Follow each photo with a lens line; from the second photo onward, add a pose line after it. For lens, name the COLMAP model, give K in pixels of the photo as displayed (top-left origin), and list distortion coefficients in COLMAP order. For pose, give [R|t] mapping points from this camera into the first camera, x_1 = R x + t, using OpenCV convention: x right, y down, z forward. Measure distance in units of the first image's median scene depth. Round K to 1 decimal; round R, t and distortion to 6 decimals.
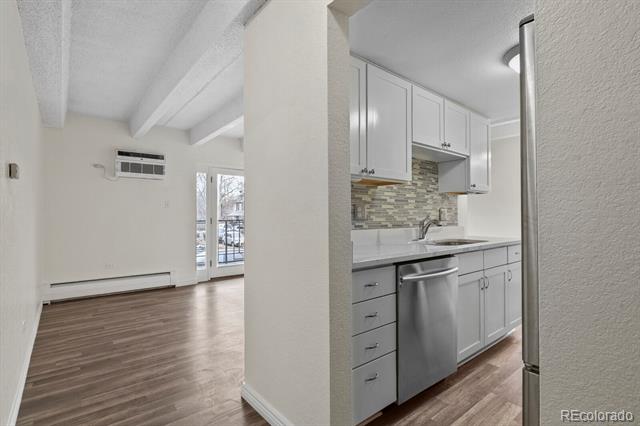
lens RADIAL K [[314.3, 0, 322.3], [0, 314.3, 211.1], [0, 0, 1]] dist [-0.000027, -0.000354]
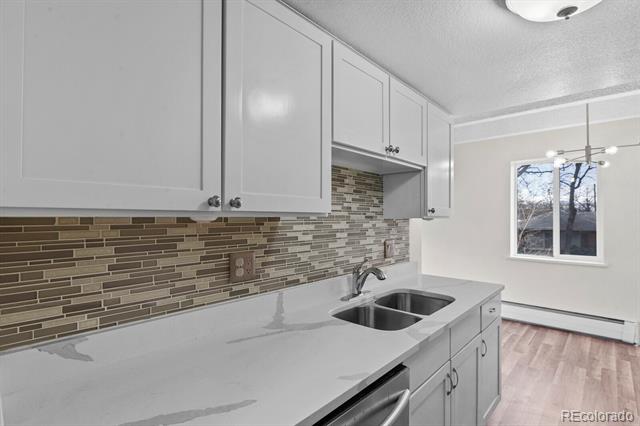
lens RADIAL K [[313.7, 0, 320.7], [0, 313.7, 217.3], [0, 0, 1]] dist [-0.001567, -0.001222]
pose [[0.991336, -0.001344, 0.131341, 0.152238], [-0.000583, 0.999893, 0.014631, -0.075382], [-0.131347, -0.014581, 0.991229, 0.356207]]
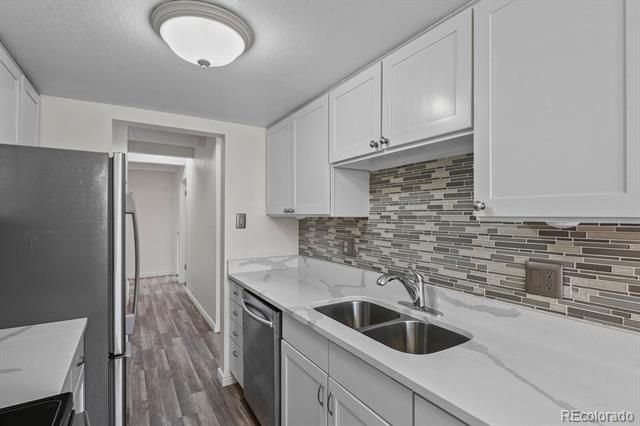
lens RADIAL K [[313.3, 0, 320.5], [0, 313.3, 214.1], [0, 0, 1]] dist [-0.001671, -0.001658]
pose [[-0.143668, -0.005908, -0.989608, 0.855034], [0.012099, 0.999897, -0.007726, -0.070730], [0.989552, -0.013084, -0.143582, 0.867815]]
